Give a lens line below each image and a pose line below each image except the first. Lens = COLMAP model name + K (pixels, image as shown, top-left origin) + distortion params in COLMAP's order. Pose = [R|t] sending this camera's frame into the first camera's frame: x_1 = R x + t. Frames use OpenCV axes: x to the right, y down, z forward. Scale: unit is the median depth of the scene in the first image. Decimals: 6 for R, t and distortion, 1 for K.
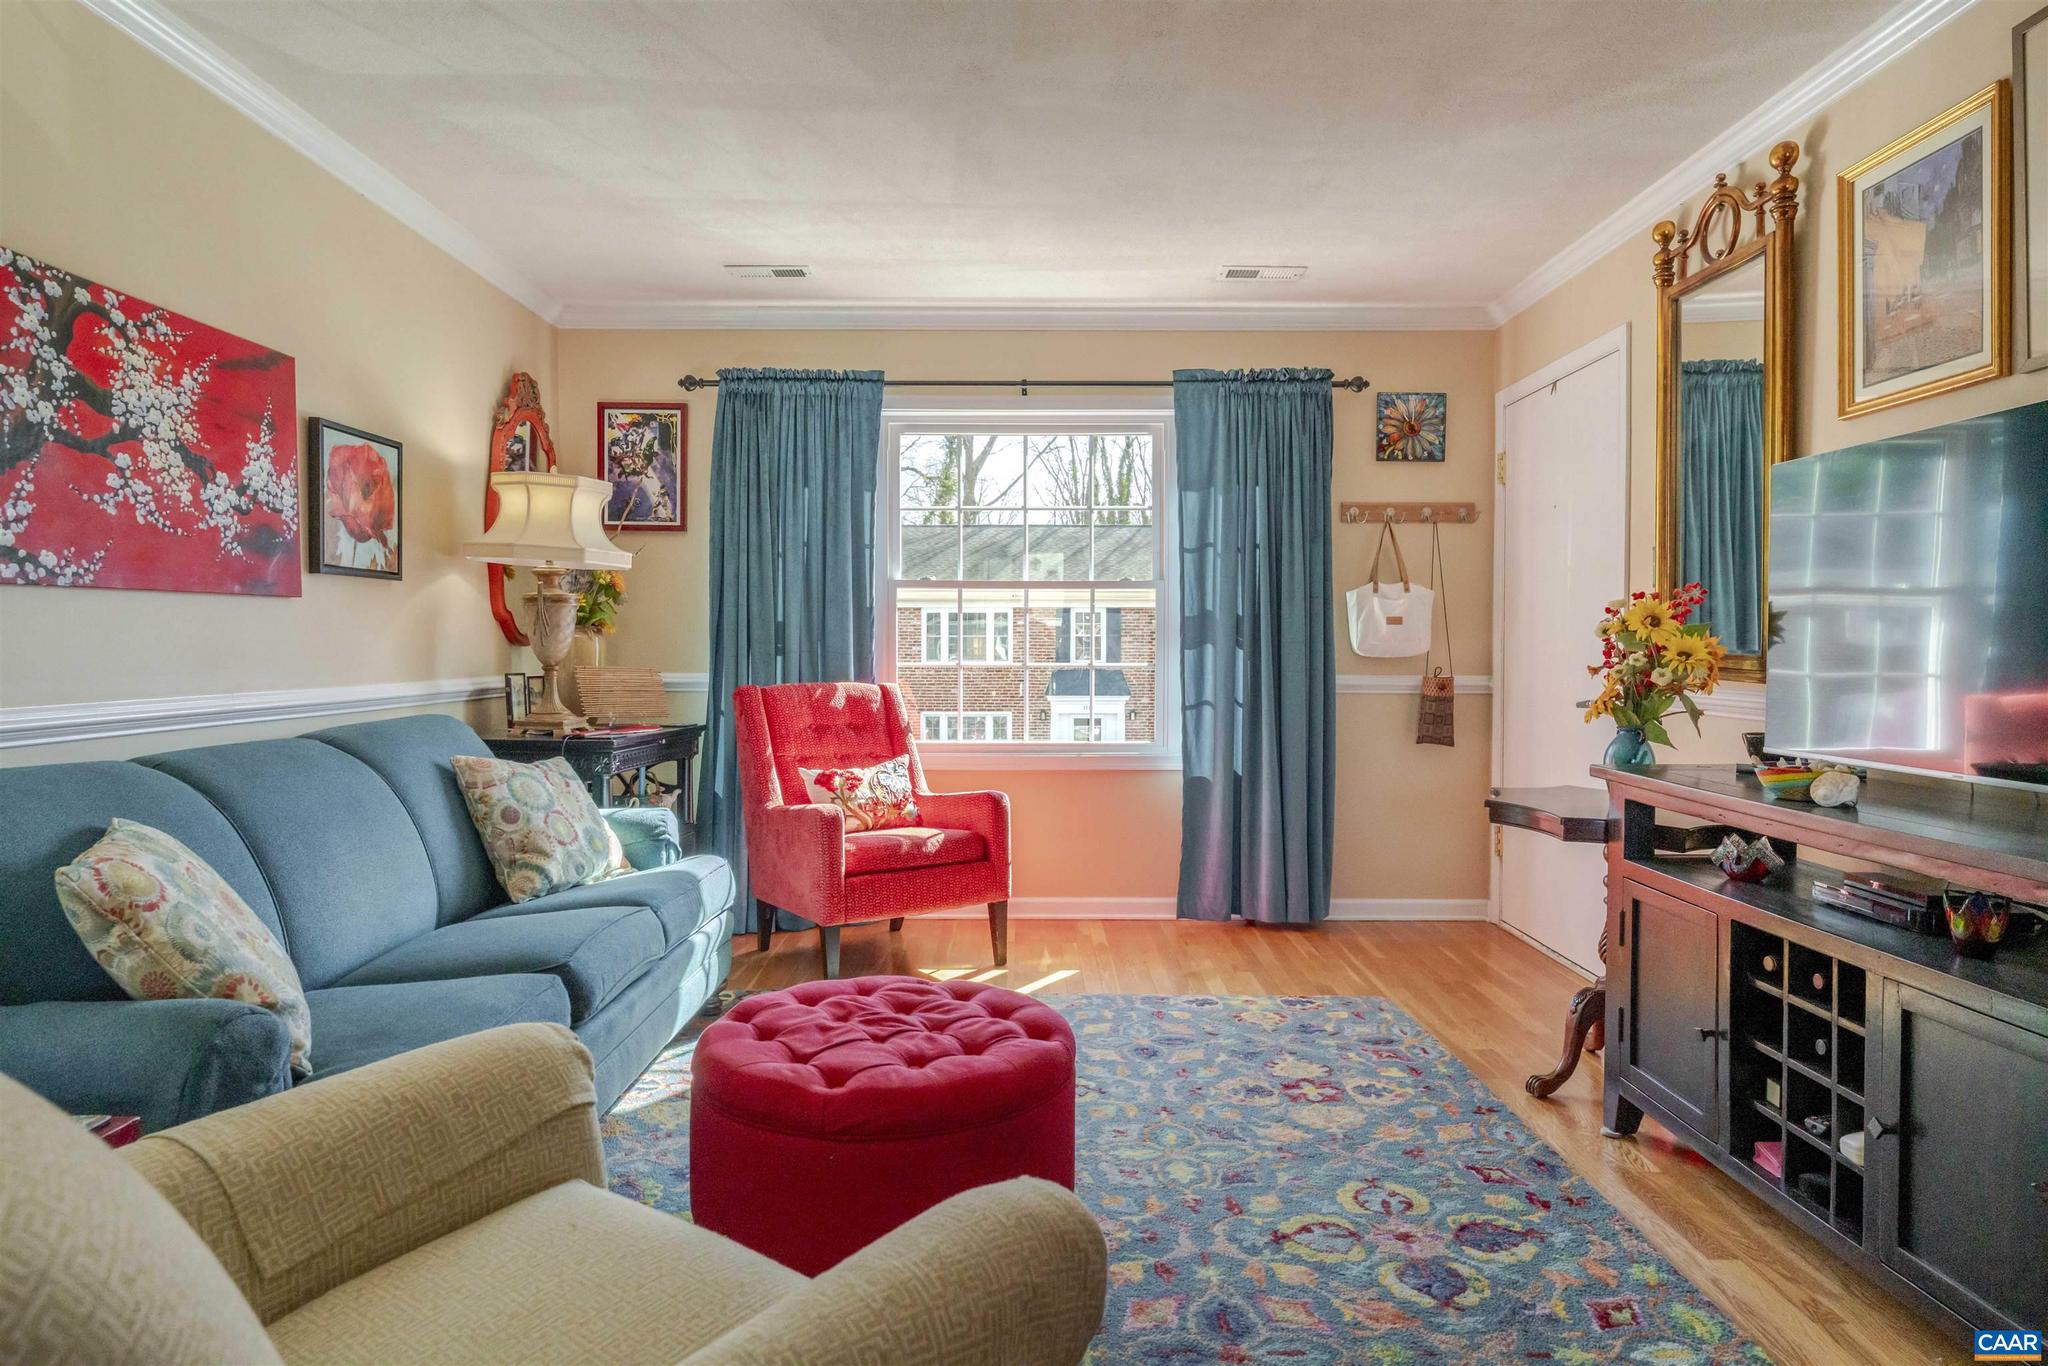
lens RADIAL K [[1303.9, 0, 1021.5], [0, 1303.9, 648.0], [0, 0, 1]] dist [0.001808, 0.000657]
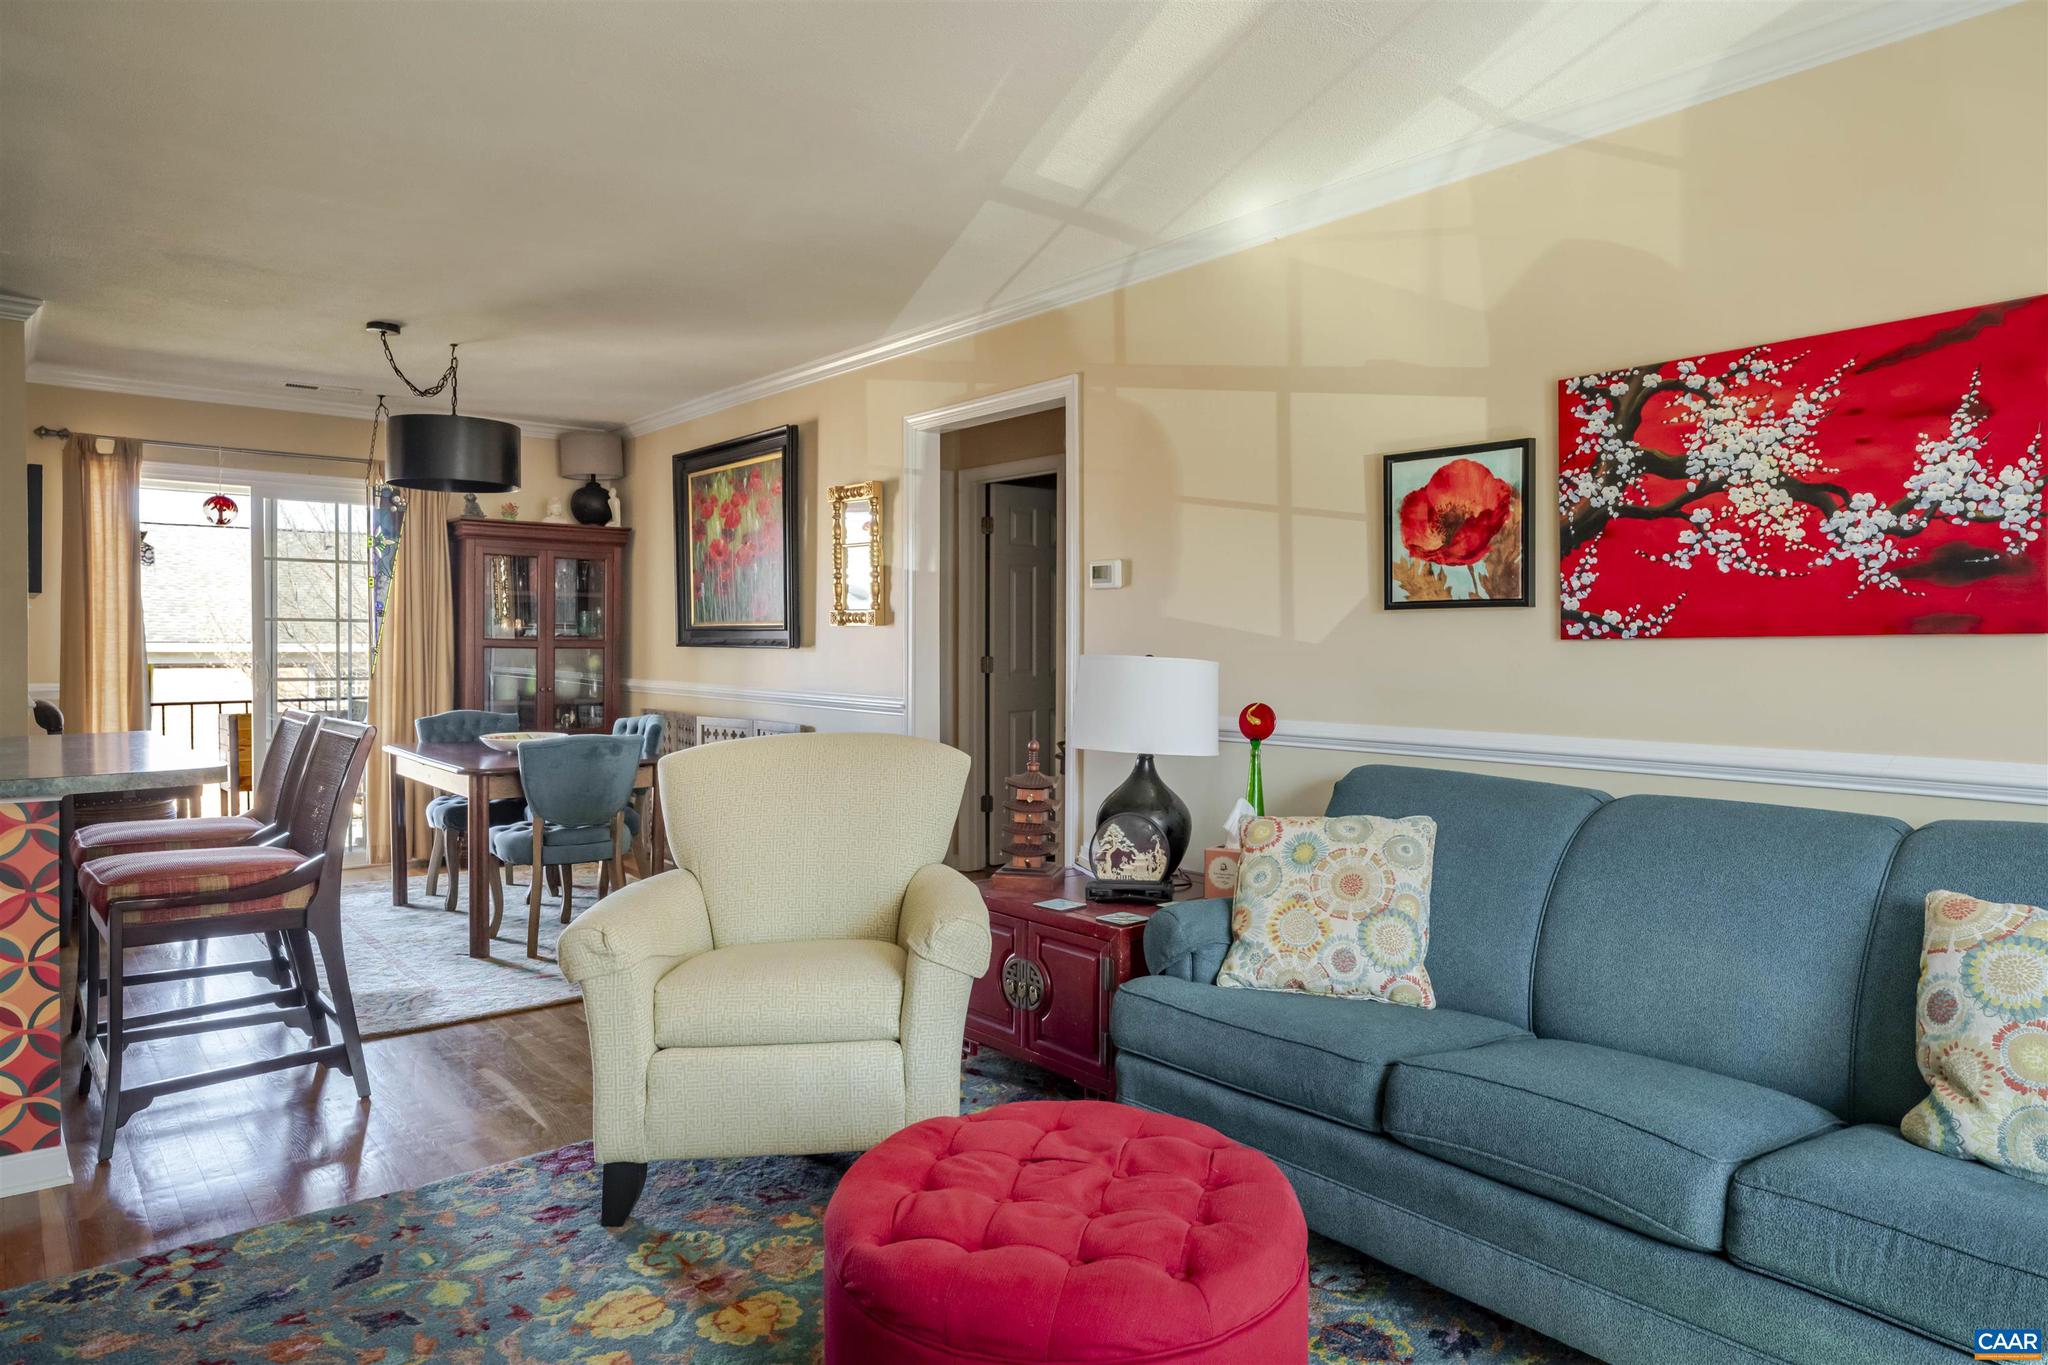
lens RADIAL K [[1303.9, 0, 1021.5], [0, 1303.9, 647.5], [0, 0, 1]] dist [0.001808, 0.000657]
pose [[-0.791311, -0.002301, -0.611410, 0.379836], [-0.004498, 0.999988, 0.002059, -0.036694], [0.611398, 0.004380, -0.791311, 1.476902]]
